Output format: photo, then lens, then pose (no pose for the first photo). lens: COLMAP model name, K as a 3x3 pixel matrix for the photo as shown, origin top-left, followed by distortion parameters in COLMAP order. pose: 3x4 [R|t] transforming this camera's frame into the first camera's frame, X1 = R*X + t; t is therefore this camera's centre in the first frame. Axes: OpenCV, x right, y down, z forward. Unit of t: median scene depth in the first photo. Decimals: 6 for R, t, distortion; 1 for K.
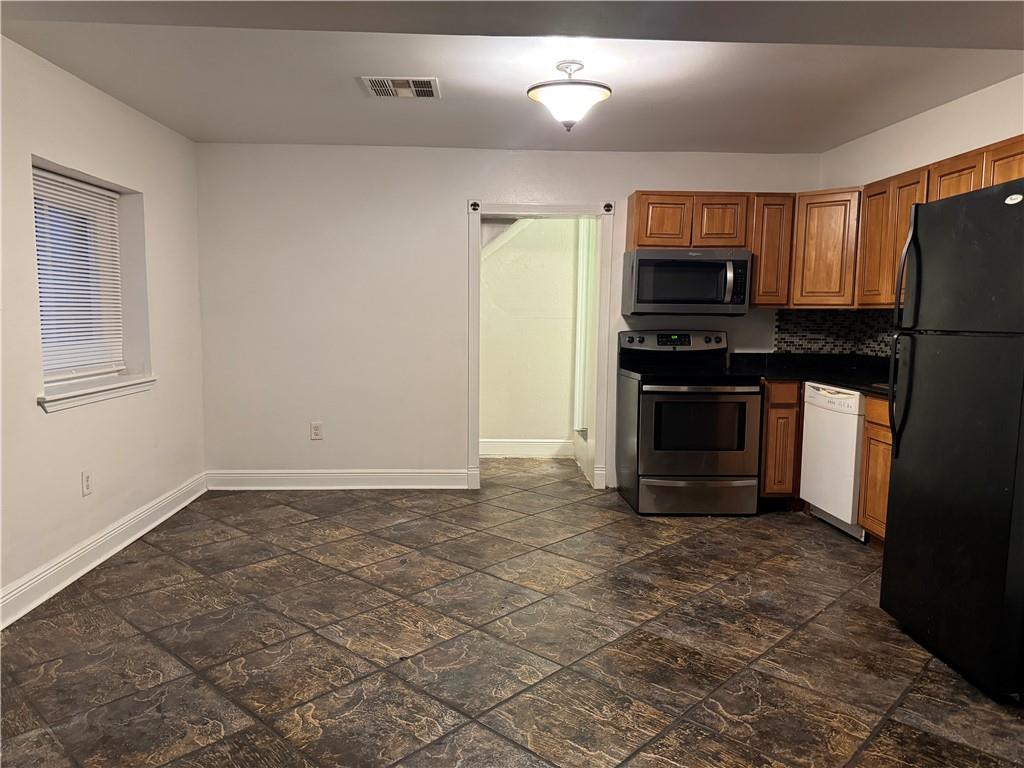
lens RADIAL K [[707.1, 0, 509.7], [0, 707.1, 383.1], [0, 0, 1]] dist [0.004694, -0.029335]
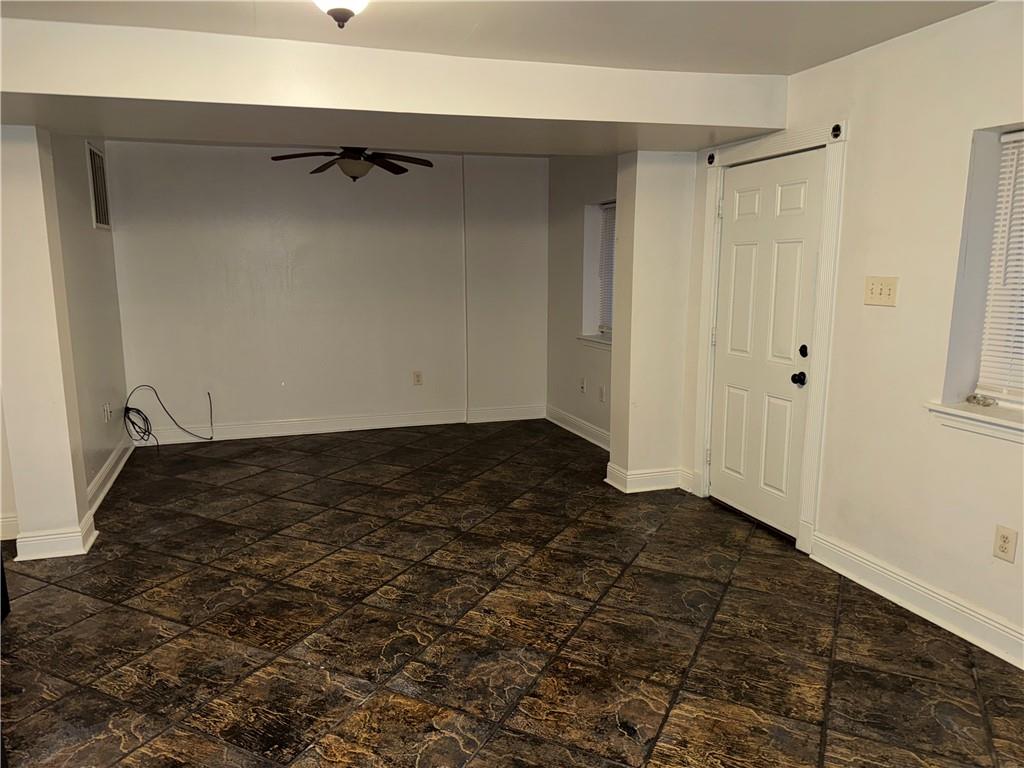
lens RADIAL K [[707.1, 0, 515.2], [0, 707.1, 383.5], [0, 0, 1]] dist [0.004694, -0.029335]
pose [[-0.954841, 0.040420, -0.294356, 0.150892], [-0.038282, 0.965709, 0.256788, -0.257010], [0.294642, 0.256460, -0.920551, 1.926739]]
